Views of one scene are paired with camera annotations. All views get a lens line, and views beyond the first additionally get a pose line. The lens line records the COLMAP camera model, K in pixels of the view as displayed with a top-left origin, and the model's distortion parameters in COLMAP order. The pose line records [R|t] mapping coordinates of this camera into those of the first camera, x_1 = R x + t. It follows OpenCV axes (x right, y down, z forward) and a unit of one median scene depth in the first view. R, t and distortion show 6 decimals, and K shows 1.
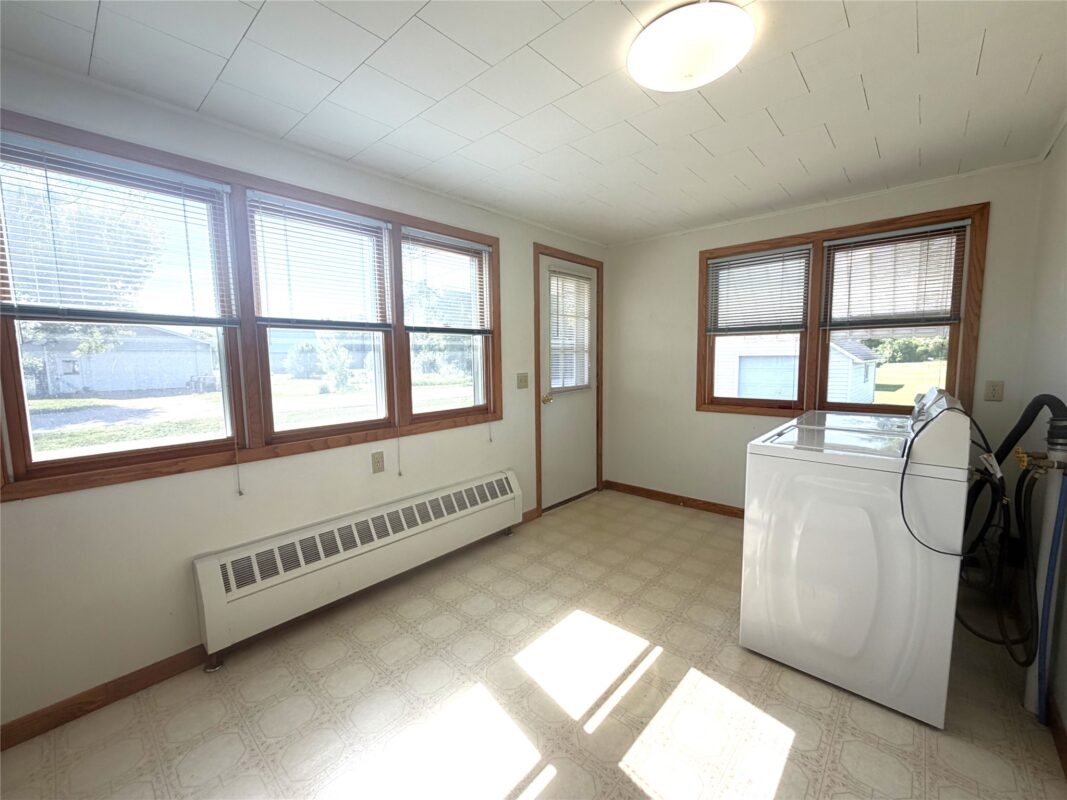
lens RADIAL K [[429.5, 0, 533.5], [0, 429.5, 400.0], [0, 0, 1]] dist [-0.000311, -0.000078]
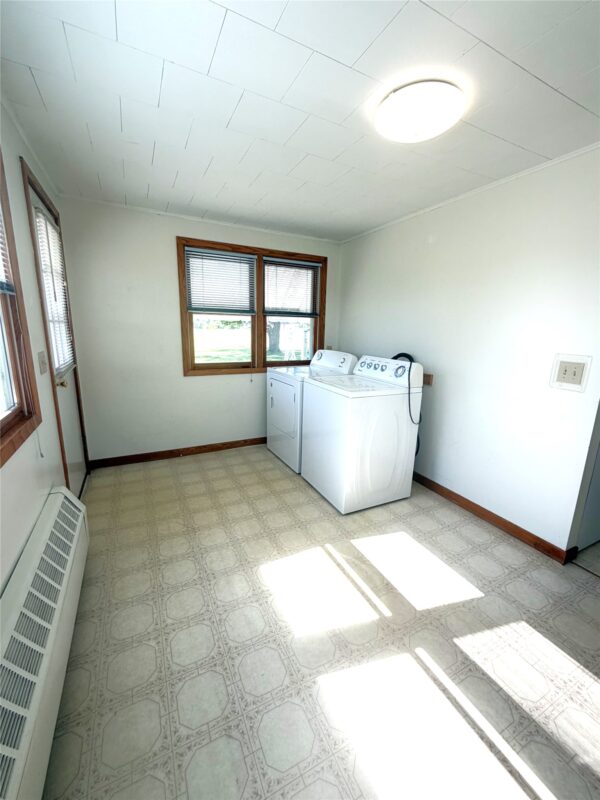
lens RADIAL K [[320.6, 0, 300.5], [0, 320.6, 398.9], [0, 0, 1]] dist [0.000262, 0.000150]
pose [[0.370307, -0.180447, 0.911215, -0.461513], [0.063506, 0.983574, 0.168968, -0.062350], [-0.926736, -0.004702, 0.375683, 0.511423]]
